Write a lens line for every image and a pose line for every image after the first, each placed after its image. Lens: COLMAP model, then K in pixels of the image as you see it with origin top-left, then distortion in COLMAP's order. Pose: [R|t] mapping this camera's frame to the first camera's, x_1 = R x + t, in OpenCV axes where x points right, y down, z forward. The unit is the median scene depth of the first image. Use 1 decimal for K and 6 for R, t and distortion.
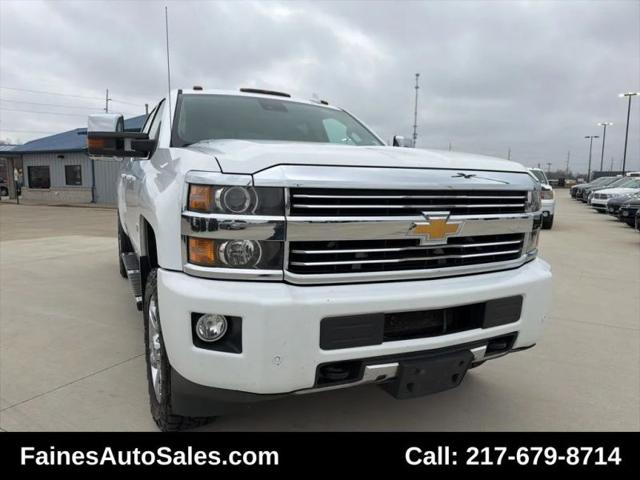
lens RADIAL K [[471.4, 0, 303.2], [0, 471.4, 264.0], [0, 0, 1]] dist [0.036548, 0.000993]
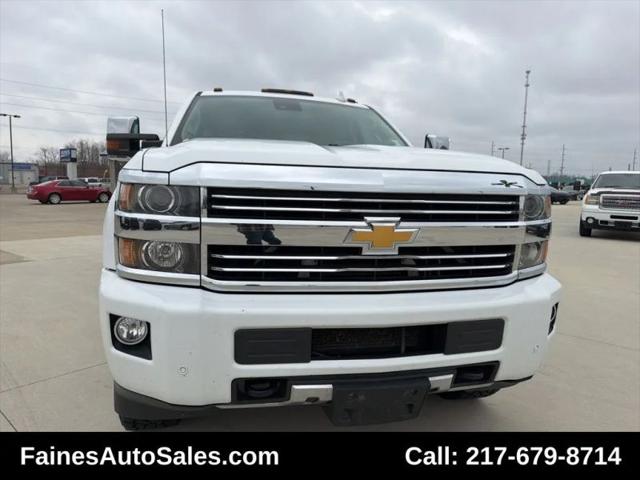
lens RADIAL K [[475.8, 0, 299.9], [0, 475.8, 262.4], [0, 0, 1]] dist [0.050448, -0.002786]
pose [[0.979770, 0.043987, -0.195233, 0.301692], [-0.046301, 0.998901, -0.007301, -0.012823], [0.194697, 0.016193, 0.980730, 0.097836]]
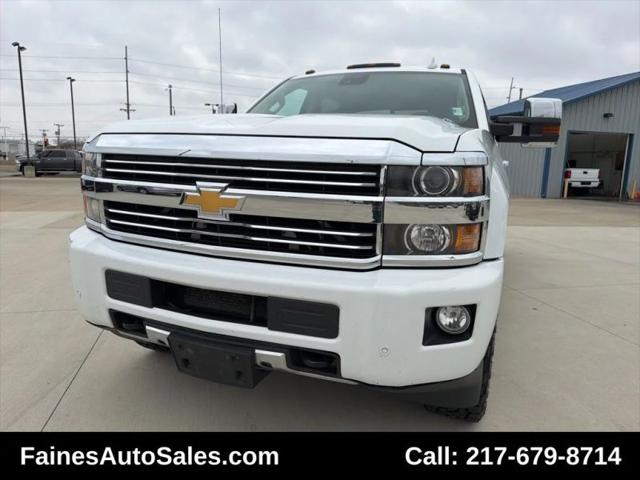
lens RADIAL K [[472.6, 0, 317.3], [0, 472.6, 258.3], [0, 0, 1]] dist [0.036600, -0.000745]
pose [[0.672949, 0.155802, -0.723094, 1.080367], [-0.146916, 0.986242, 0.075774, -0.065055], [0.724952, 0.055242, 0.686581, 0.519562]]
